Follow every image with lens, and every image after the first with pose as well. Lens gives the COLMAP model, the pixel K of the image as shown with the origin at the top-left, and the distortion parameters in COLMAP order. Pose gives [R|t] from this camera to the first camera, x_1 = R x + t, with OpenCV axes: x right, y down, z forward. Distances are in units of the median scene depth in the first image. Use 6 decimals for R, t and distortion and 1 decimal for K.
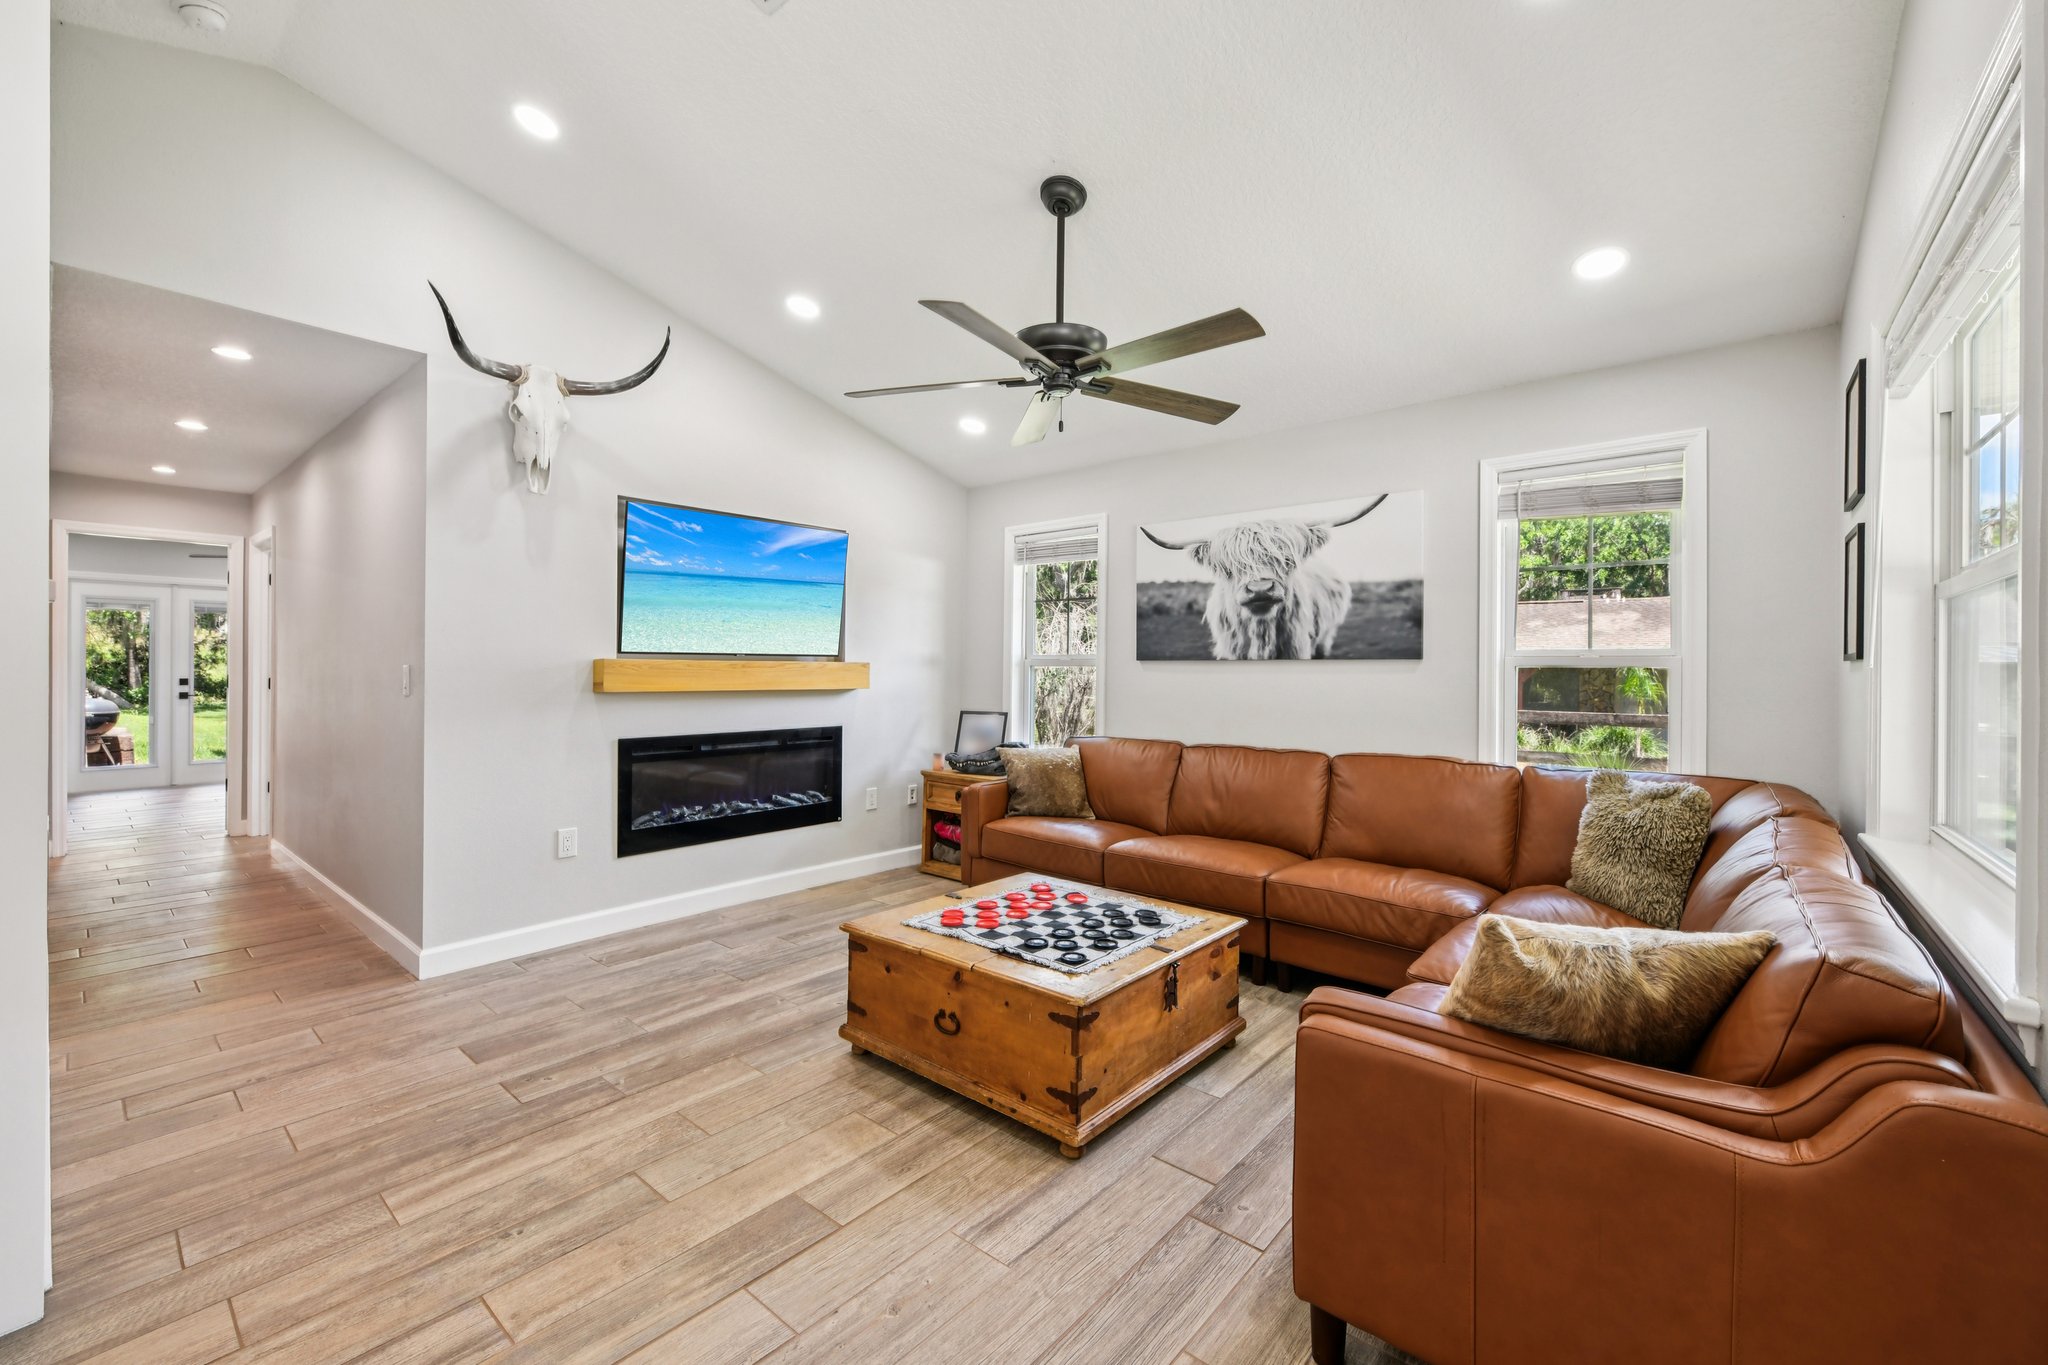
lens RADIAL K [[826.4, 0, 1038.7], [0, 826.4, 666.9], [0, 0, 1]] dist [0.000000, -0.000203]
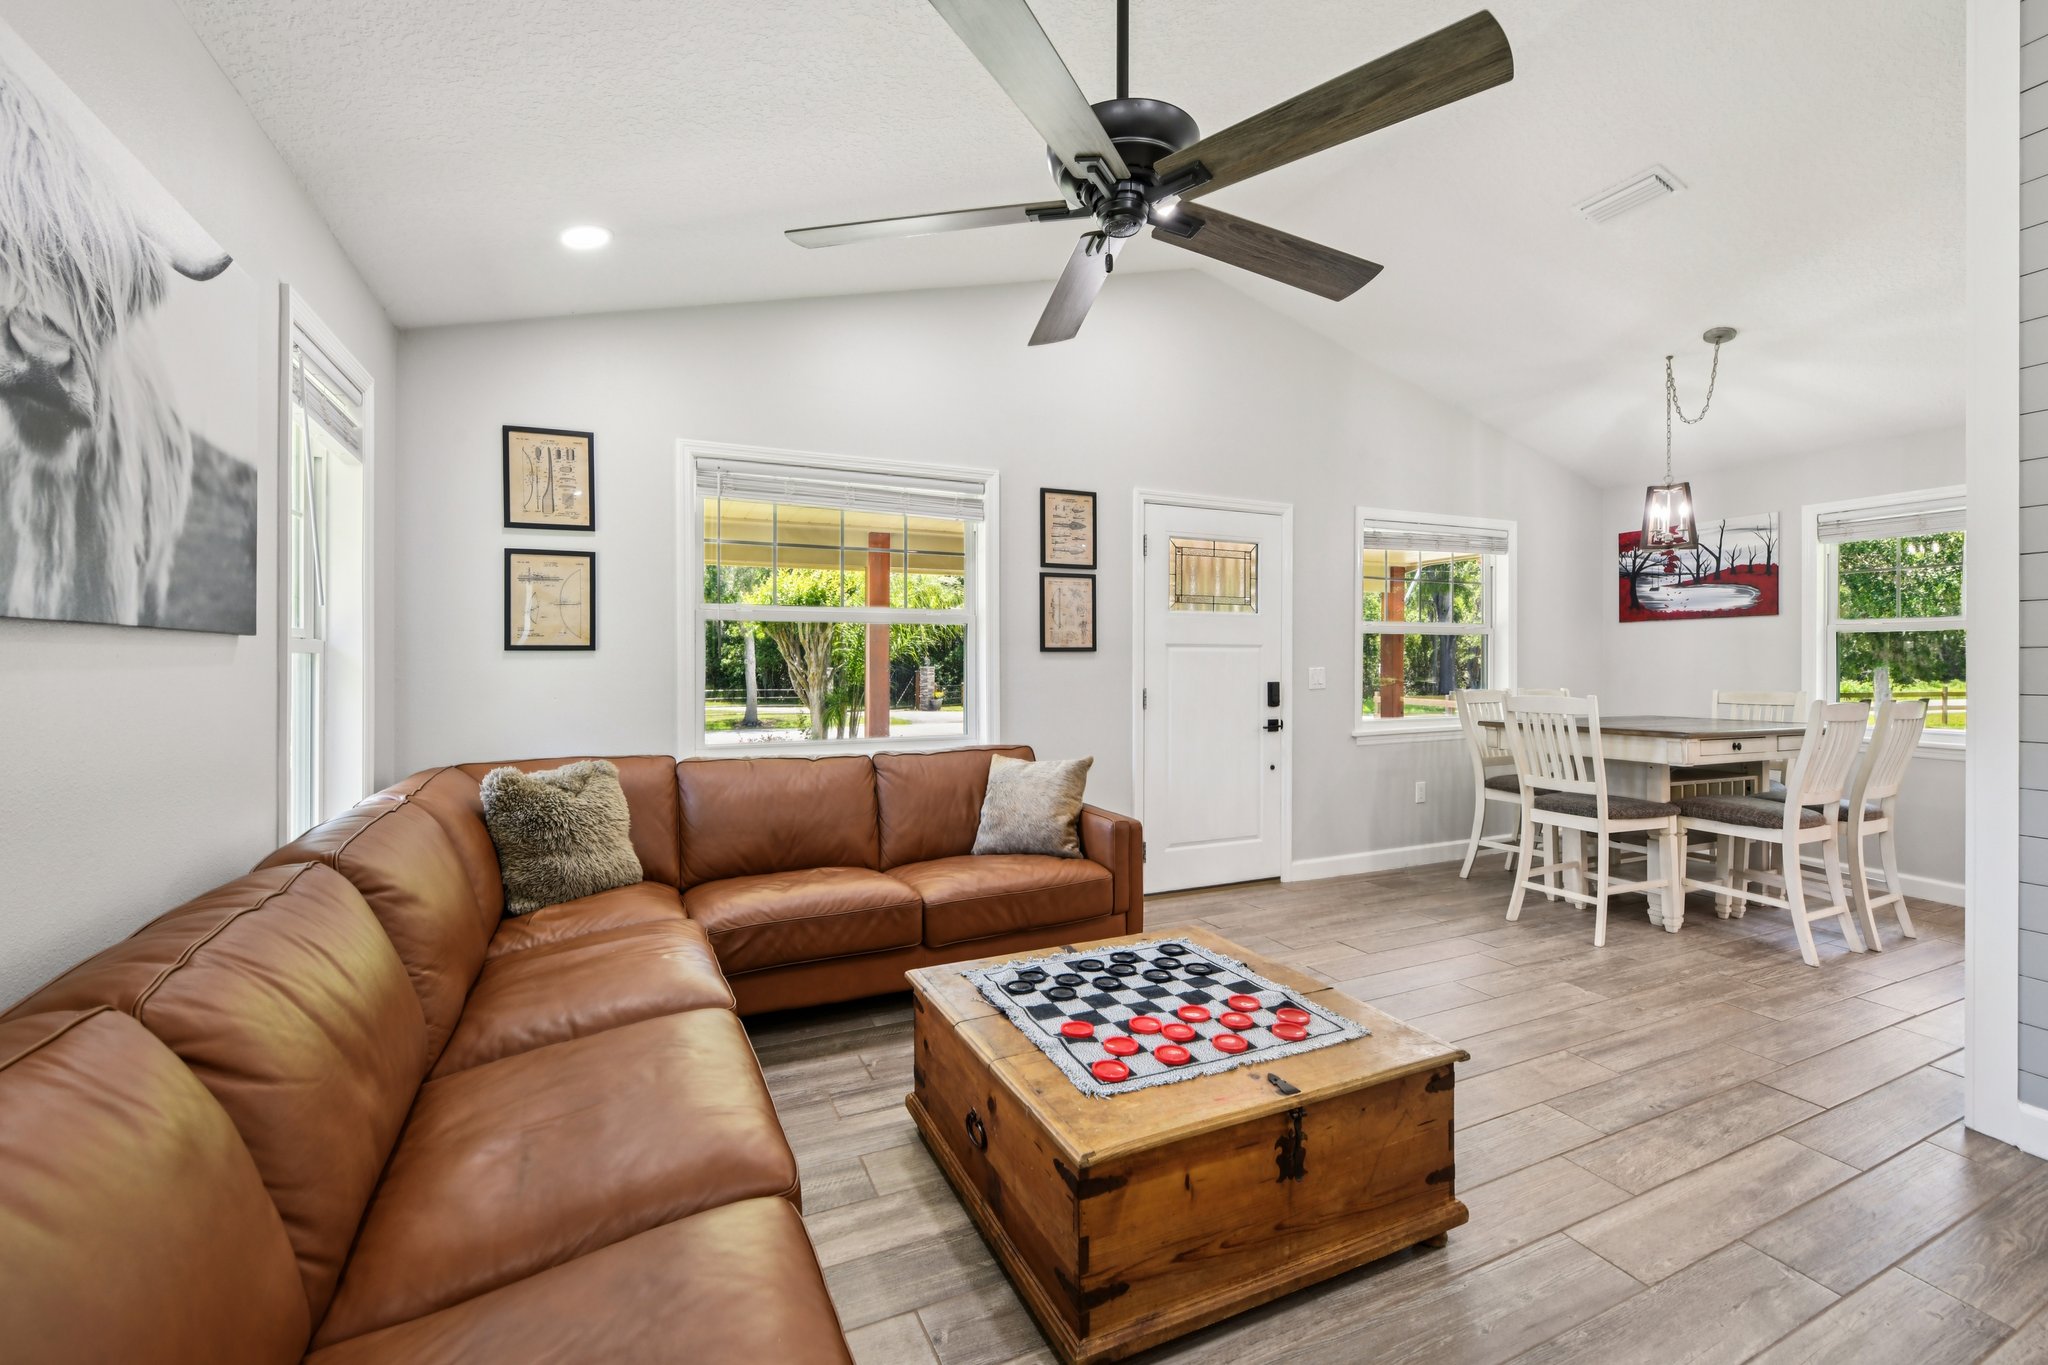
lens RADIAL K [[827.4, 0, 1058.4], [0, 827.4, 660.5], [0, 0, 1]] dist [-0.021659, 0.001727]
pose [[-0.908325, -0.004645, 0.418239, -0.155035], [-0.005564, 0.999984, -0.000977, 0.003302], [-0.418228, -0.003215, -0.908336, 1.220791]]
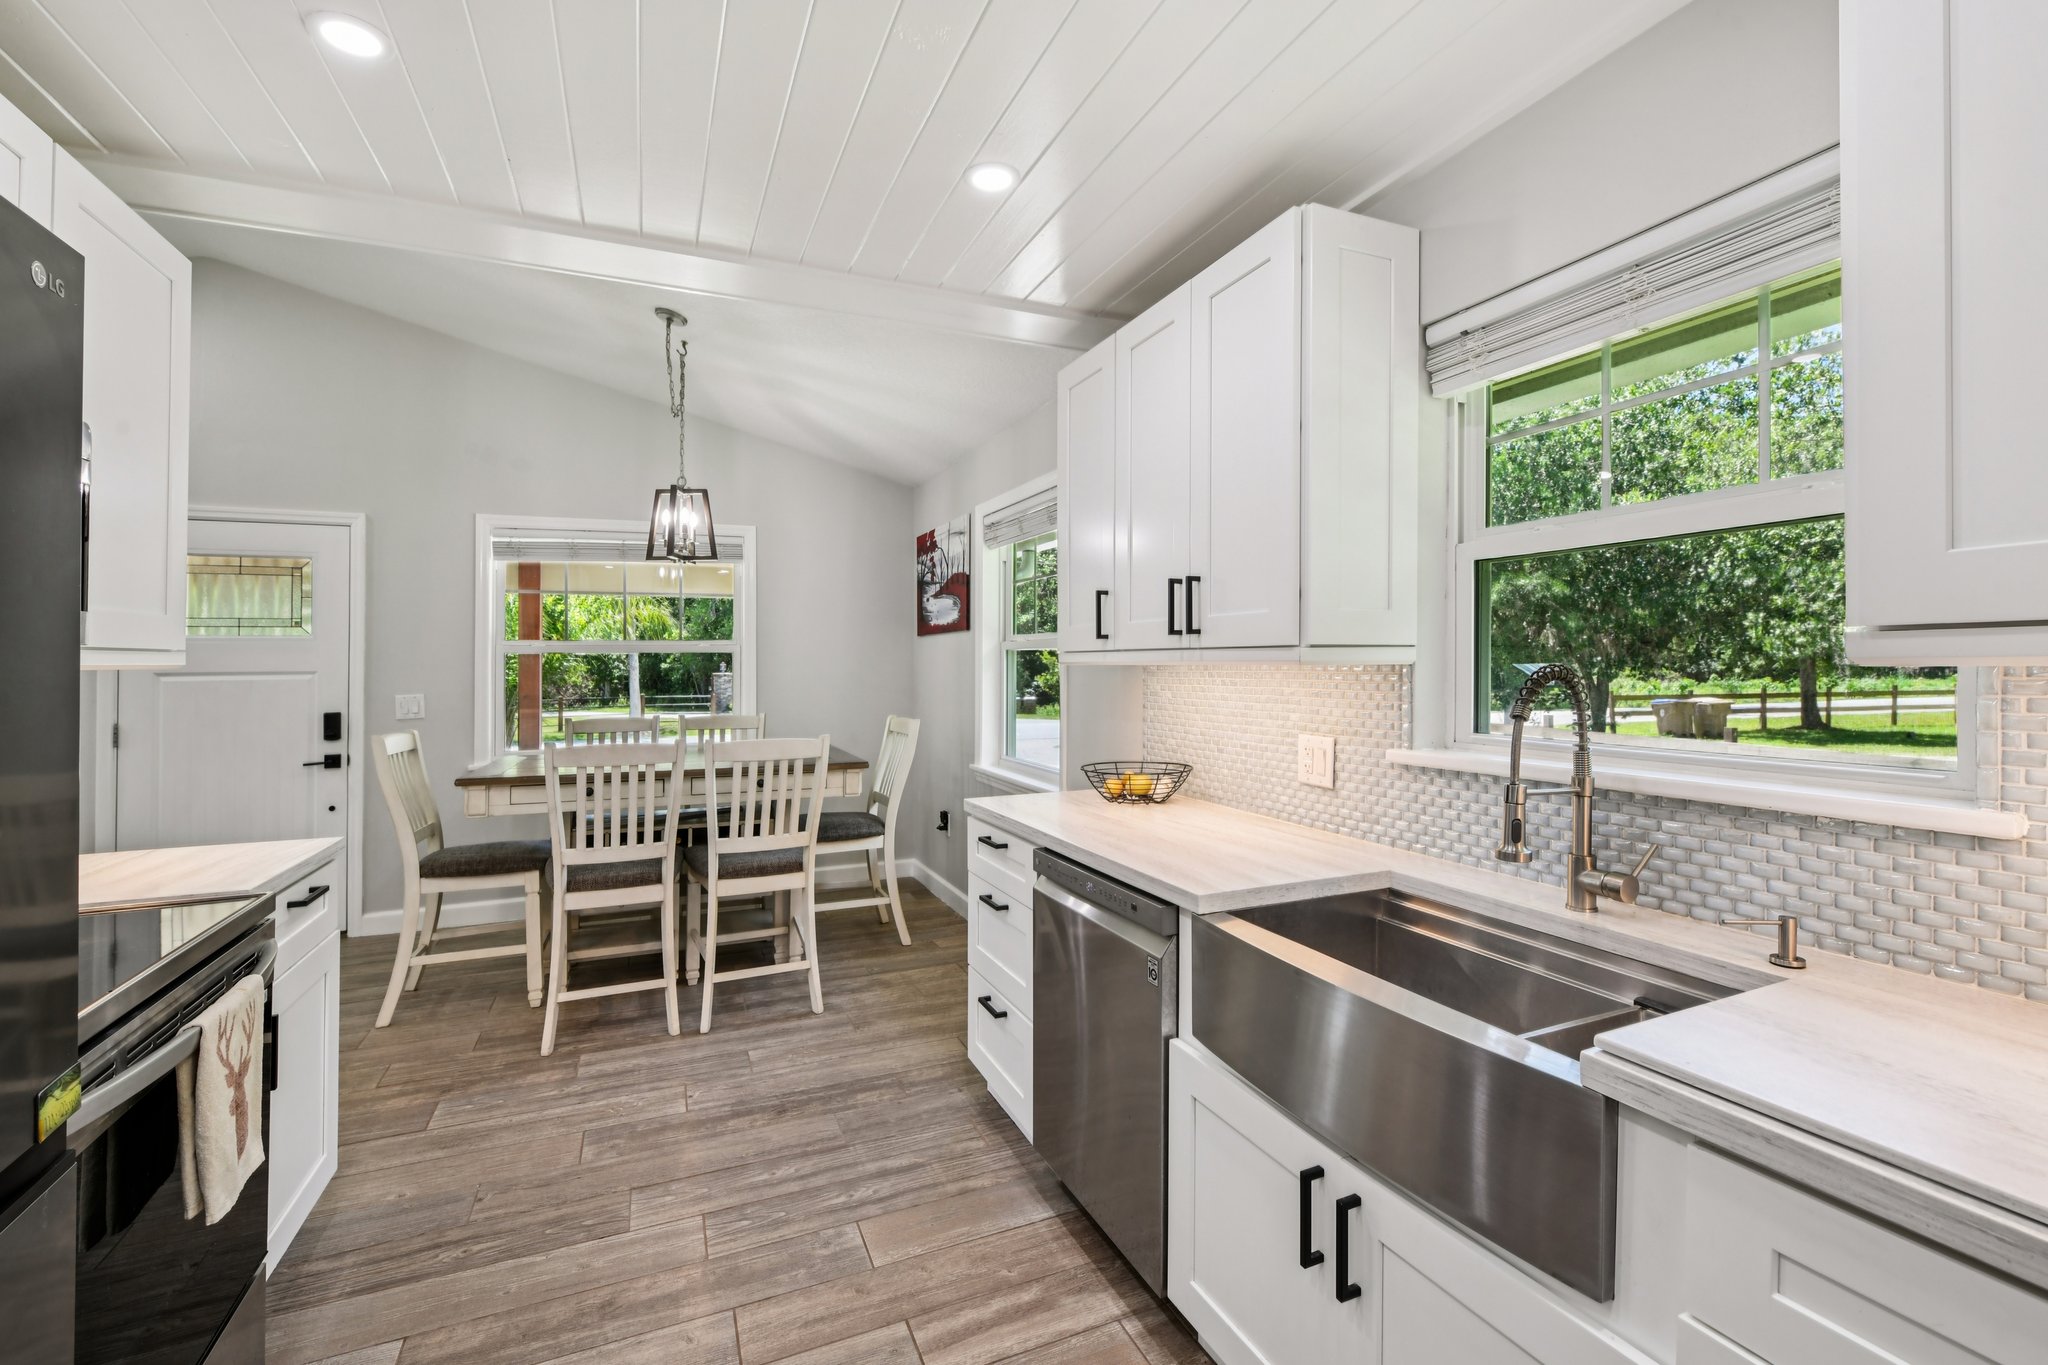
lens RADIAL K [[890.5, 0, 1053.8], [0, 890.5, 635.1], [0, 0, 1]] dist [0.012402, -0.000771]
pose [[-0.896961, 0.010283, 0.441991, -1.370874], [-0.001735, 0.999640, -0.026776, -0.040683], [-0.442107, -0.024784, -0.896620, 0.599436]]
